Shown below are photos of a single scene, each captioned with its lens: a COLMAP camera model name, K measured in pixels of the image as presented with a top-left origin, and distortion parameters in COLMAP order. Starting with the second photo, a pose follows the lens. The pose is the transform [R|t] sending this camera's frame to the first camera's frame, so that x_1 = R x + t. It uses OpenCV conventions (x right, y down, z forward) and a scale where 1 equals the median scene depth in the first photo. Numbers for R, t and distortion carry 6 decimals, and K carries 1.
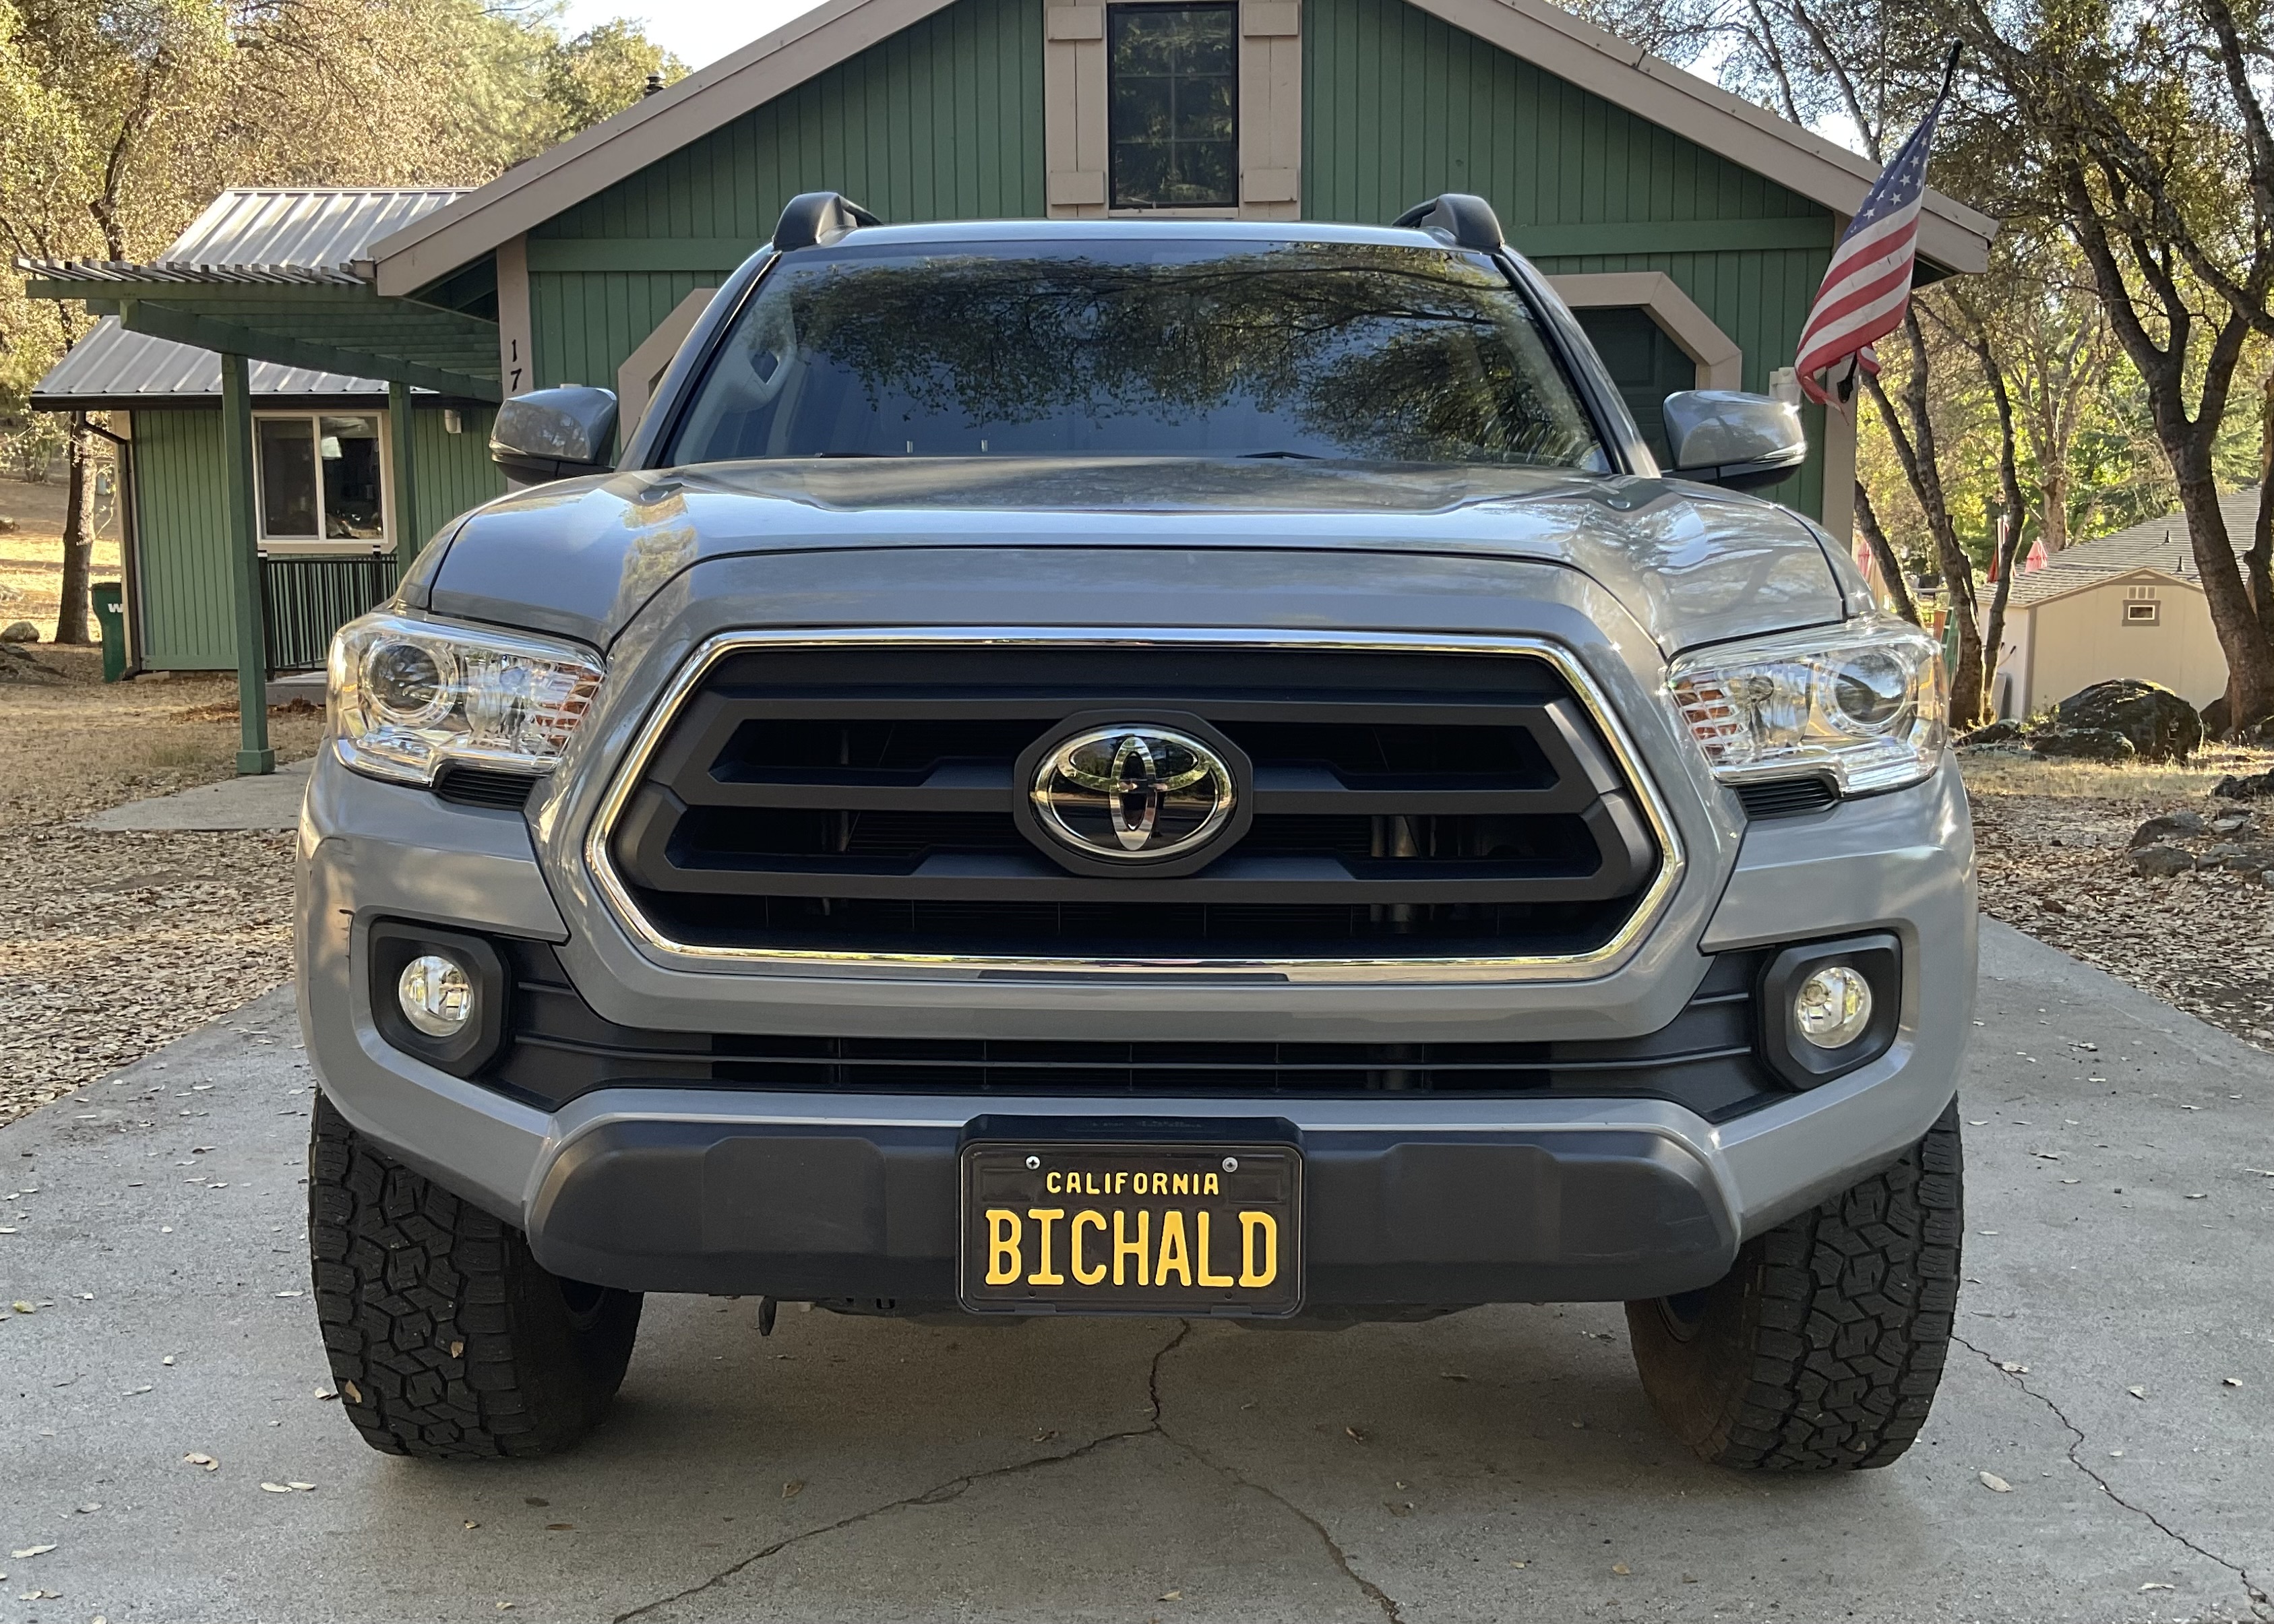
lens RADIAL K [[2317.5, 0, 1127.4], [0, 2317.5, 776.5], [0, 0, 1]] dist [0.045598, 0.002343]
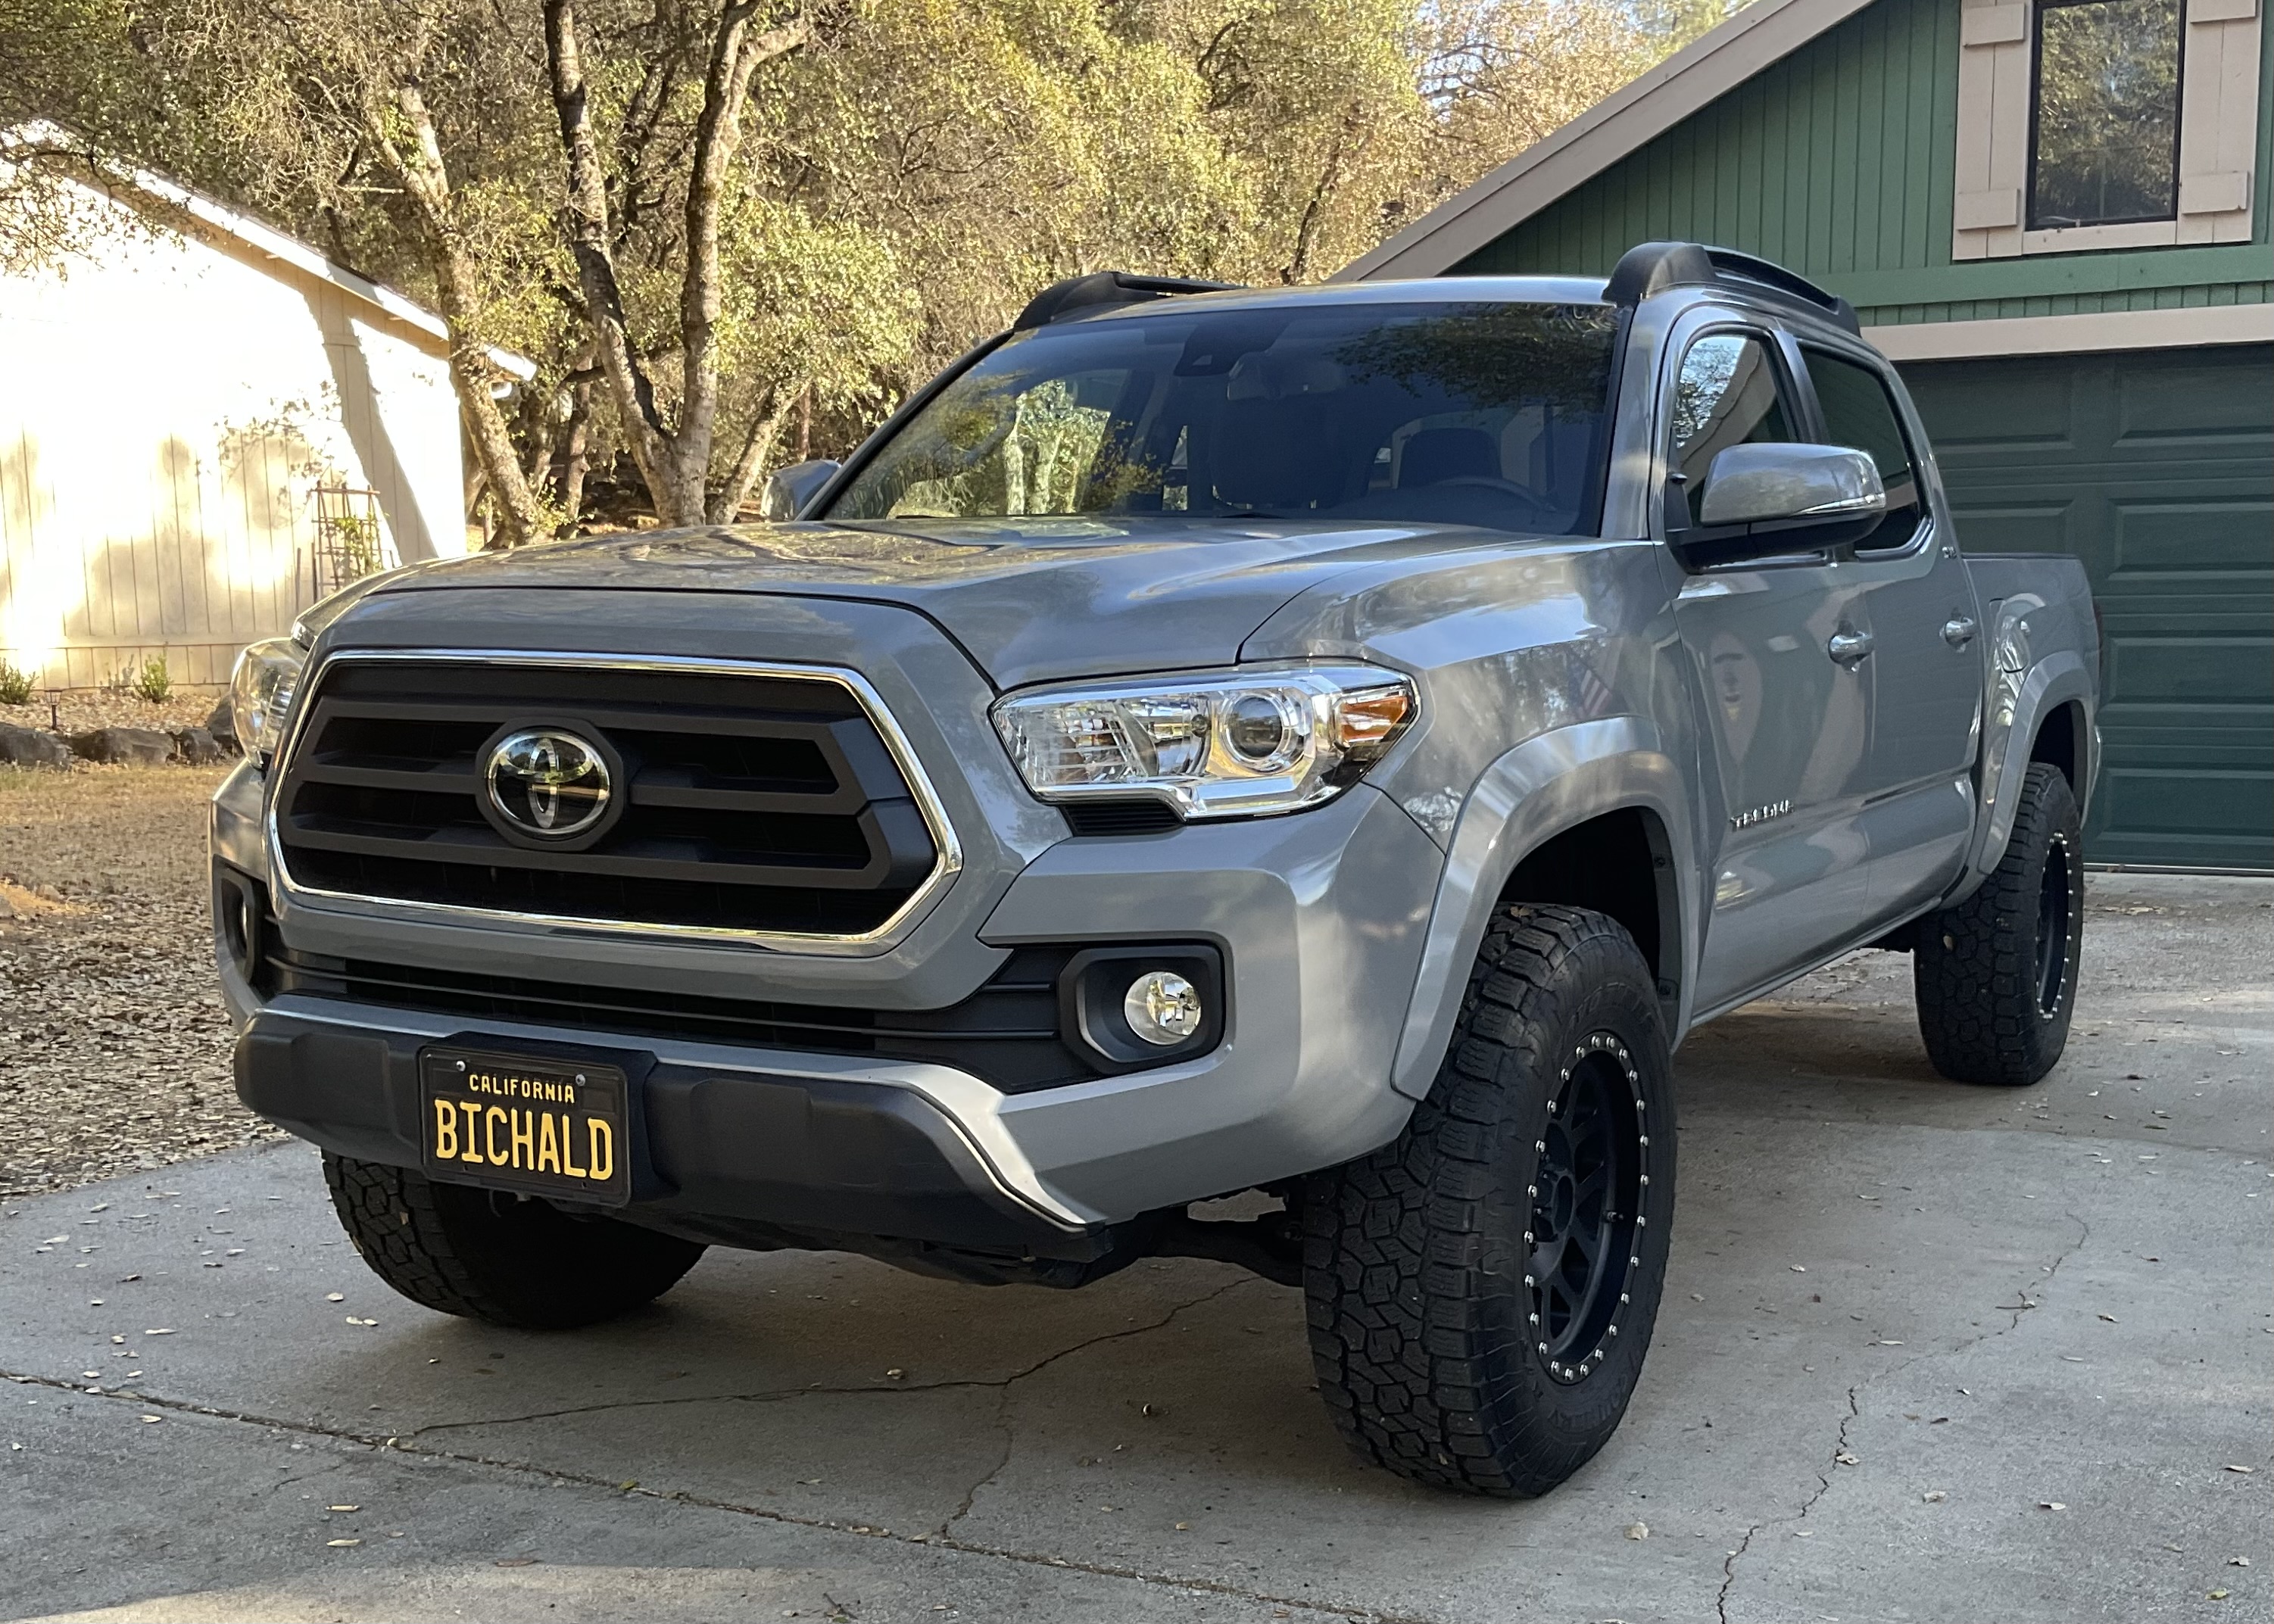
lens RADIAL K [[2591.1, 0, 1323.6], [0, 2591.1, 966.0], [0, 0, 1]] dist [0.130221, -0.307849]
pose [[0.899392, 0.066854, -0.432000, 0.996642], [-0.053019, 0.997623, 0.044005, 0.021725], [0.433916, -0.016674, 0.900799, -0.097862]]
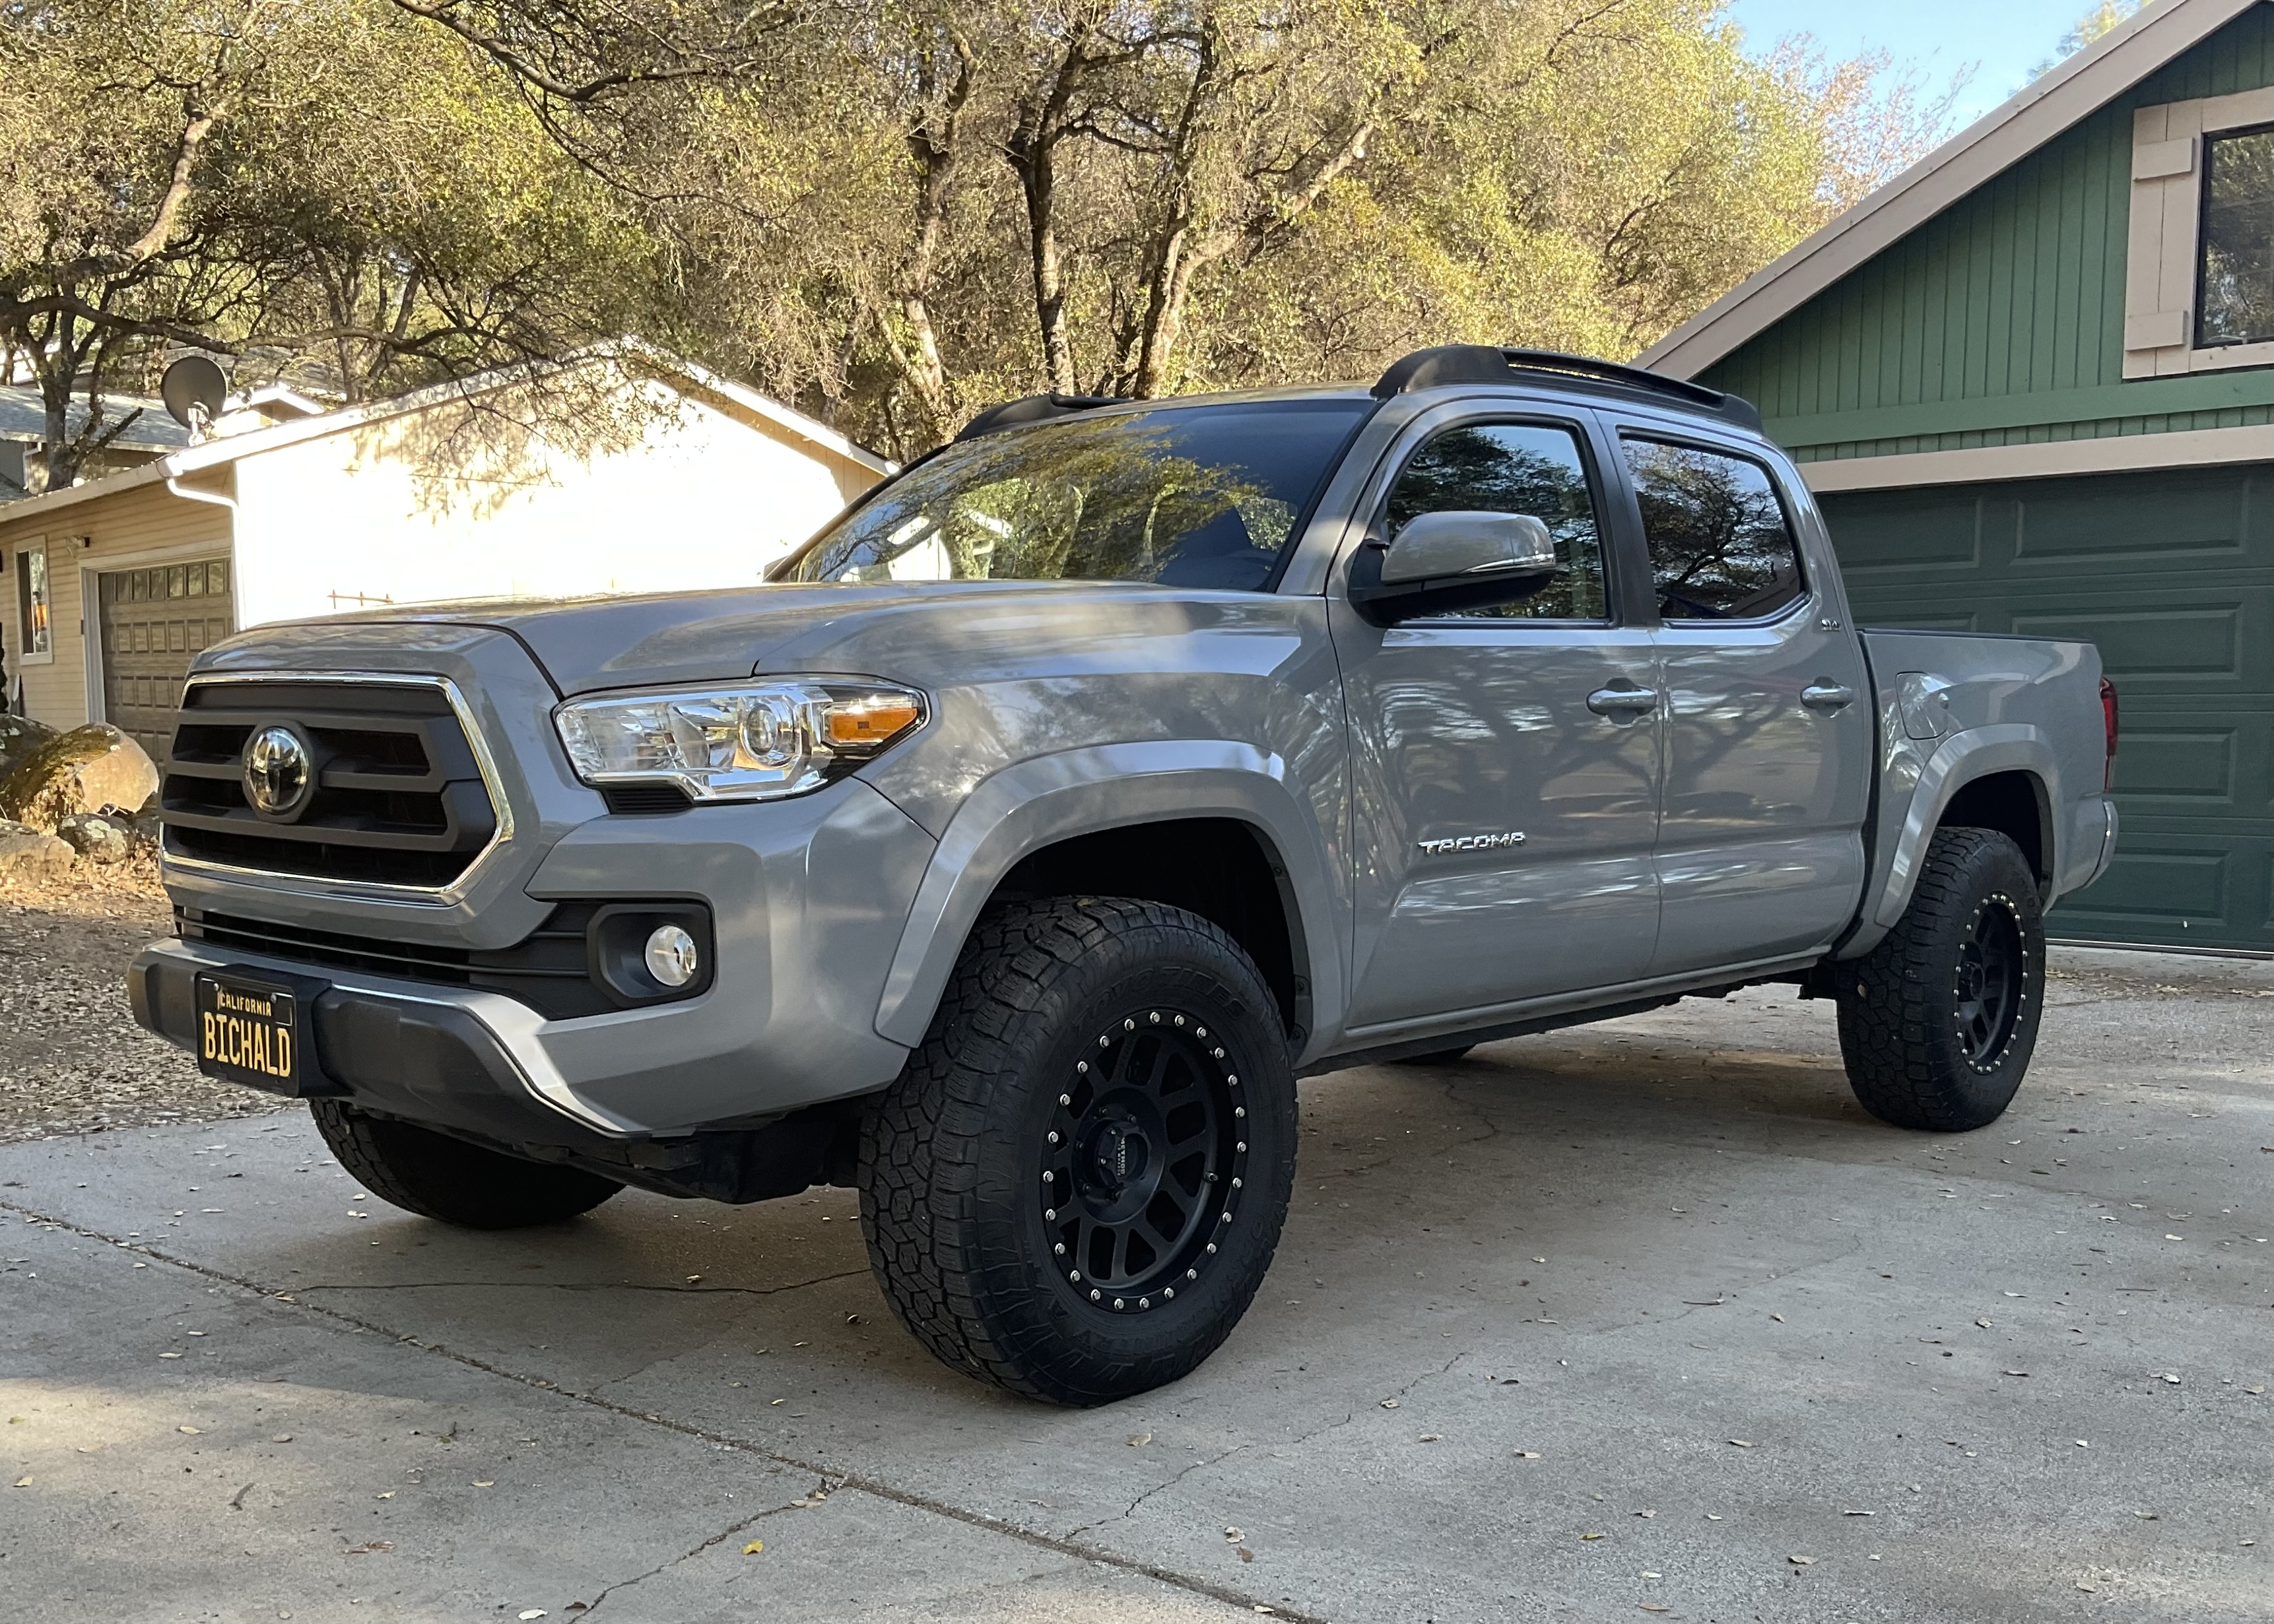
lens RADIAL K [[2263.4, 0, 1138.2], [0, 2263.4, 958.6], [0, 0, 1]] dist [0.116379, -0.261085]
pose [[0.741476, 0.078438, -0.666378, 1.527979], [-0.082390, 0.996271, 0.025594, 0.048377], [0.665901, 0.035926, 0.745174, 0.206539]]
